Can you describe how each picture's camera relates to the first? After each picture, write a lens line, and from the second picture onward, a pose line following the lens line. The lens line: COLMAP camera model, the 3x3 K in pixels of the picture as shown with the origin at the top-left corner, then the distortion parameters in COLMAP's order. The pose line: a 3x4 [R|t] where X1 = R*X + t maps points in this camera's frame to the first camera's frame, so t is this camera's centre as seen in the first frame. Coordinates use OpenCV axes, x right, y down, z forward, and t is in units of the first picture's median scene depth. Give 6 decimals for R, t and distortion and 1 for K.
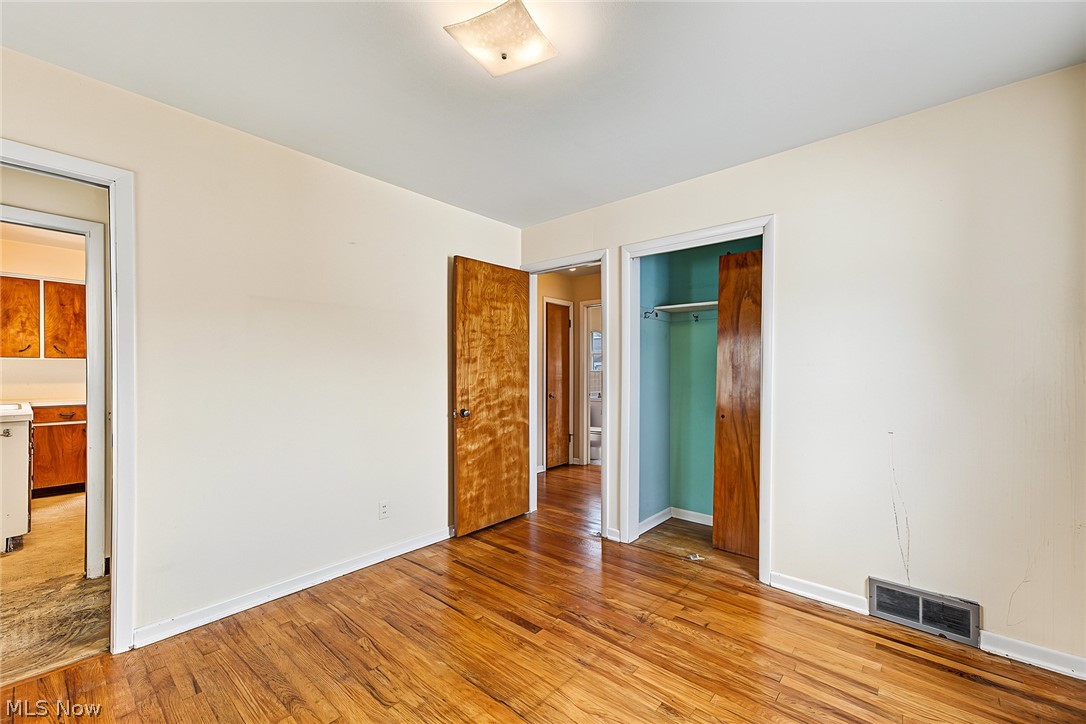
lens RADIAL K [[431.0, 0, 549.4], [0, 431.0, 363.9], [0, 0, 1]] dist [0.004208, 0.000442]
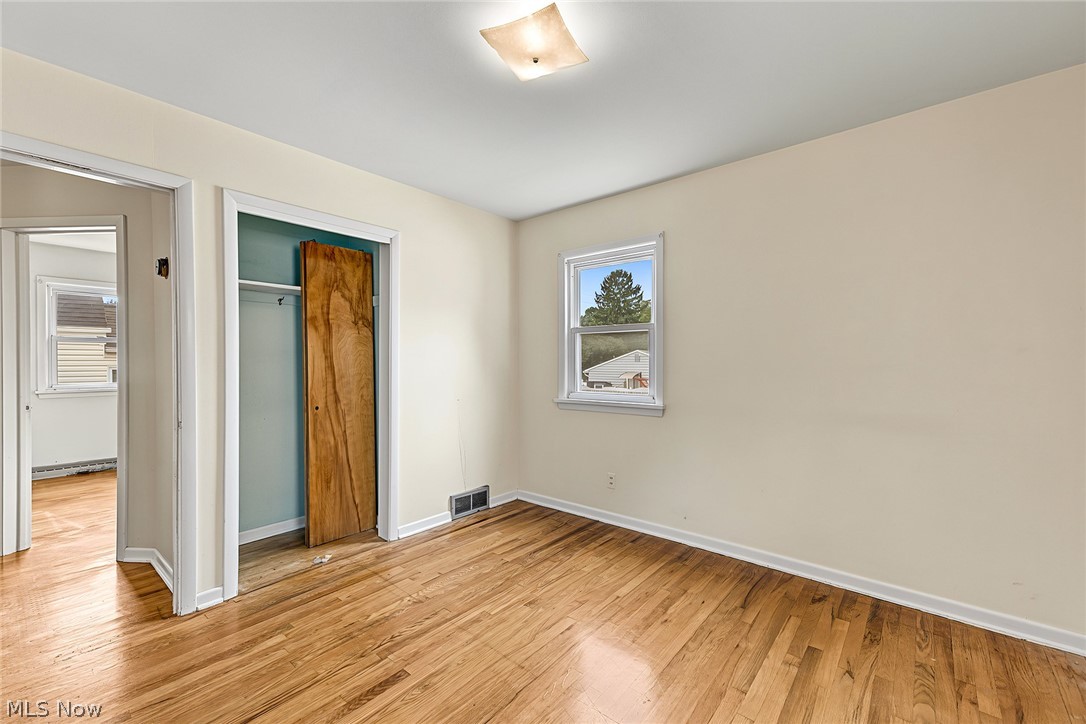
lens RADIAL K [[425.8, 0, 551.4], [0, 425.8, 355.8], [0, 0, 1]] dist [0.000726, -0.000105]
pose [[0.013721, 0.006659, 0.999884, -0.670783], [-0.012097, 0.999906, -0.006494, 0.003997], [-0.999833, -0.012007, 0.013801, 0.560471]]
